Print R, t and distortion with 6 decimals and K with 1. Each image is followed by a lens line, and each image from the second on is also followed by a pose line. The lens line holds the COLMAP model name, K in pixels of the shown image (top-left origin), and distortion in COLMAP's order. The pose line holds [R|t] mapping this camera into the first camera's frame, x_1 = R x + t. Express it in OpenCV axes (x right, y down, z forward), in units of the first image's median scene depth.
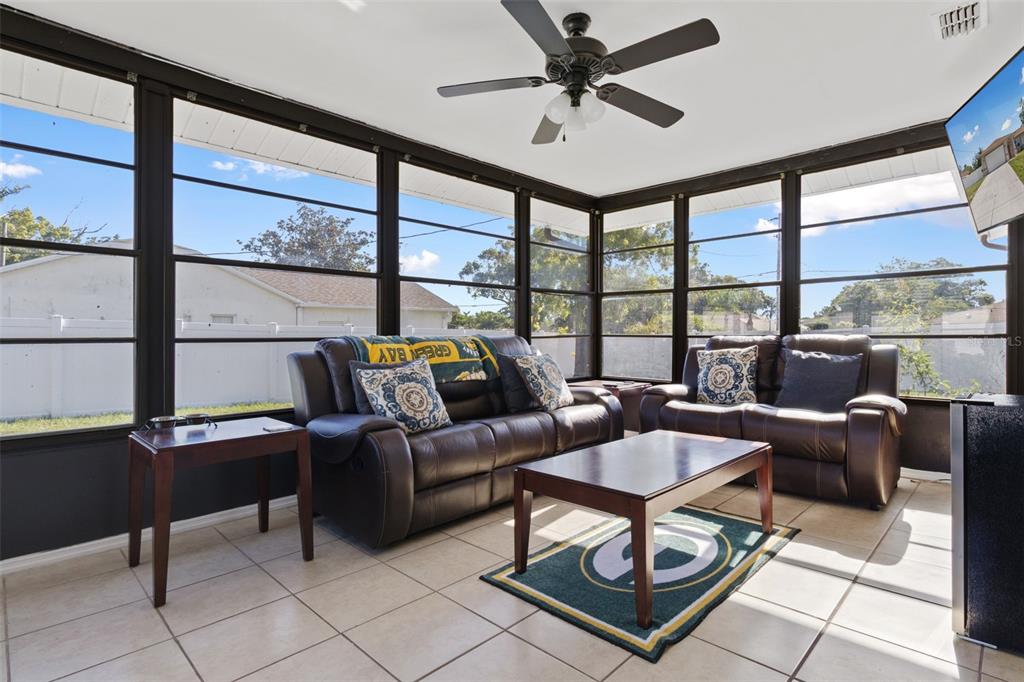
lens RADIAL K [[514.6, 0, 512.0], [0, 514.6, 341.0], [0, 0, 1]] dist [-0.025561, -0.000024]
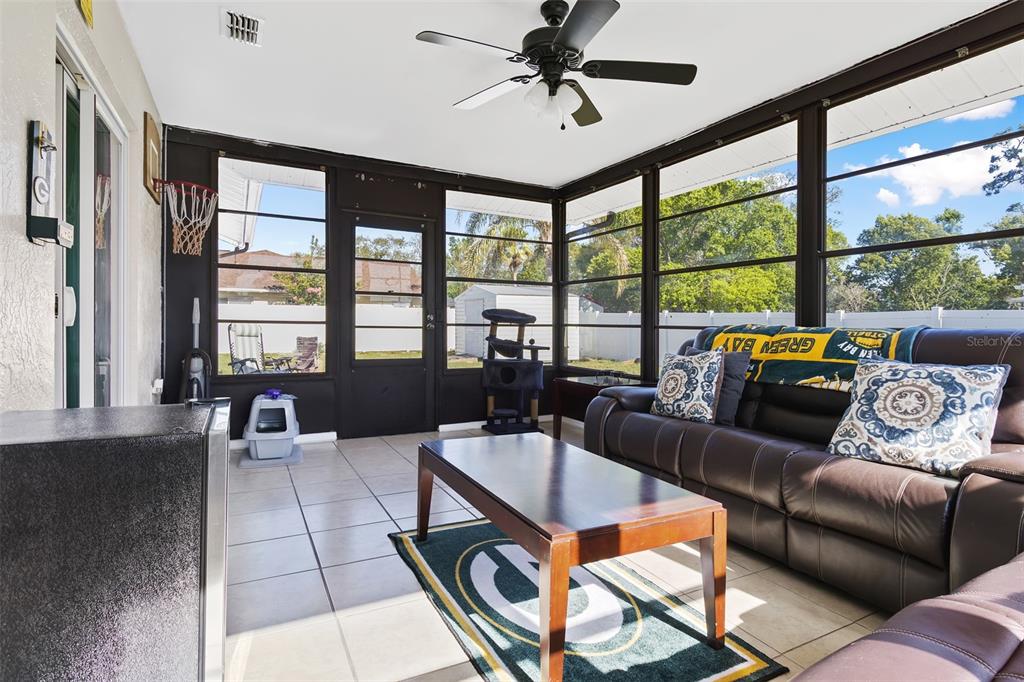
lens RADIAL K [[523.3, 0, 511.8], [0, 523.3, 322.5], [0, 0, 1]] dist [-0.000122, -0.000062]
pose [[-0.310387, 0.001887, -0.950608, 0.988107], [-0.016790, 0.999831, 0.007467, -0.018287], [0.950462, 0.018278, -0.310303, 1.085205]]
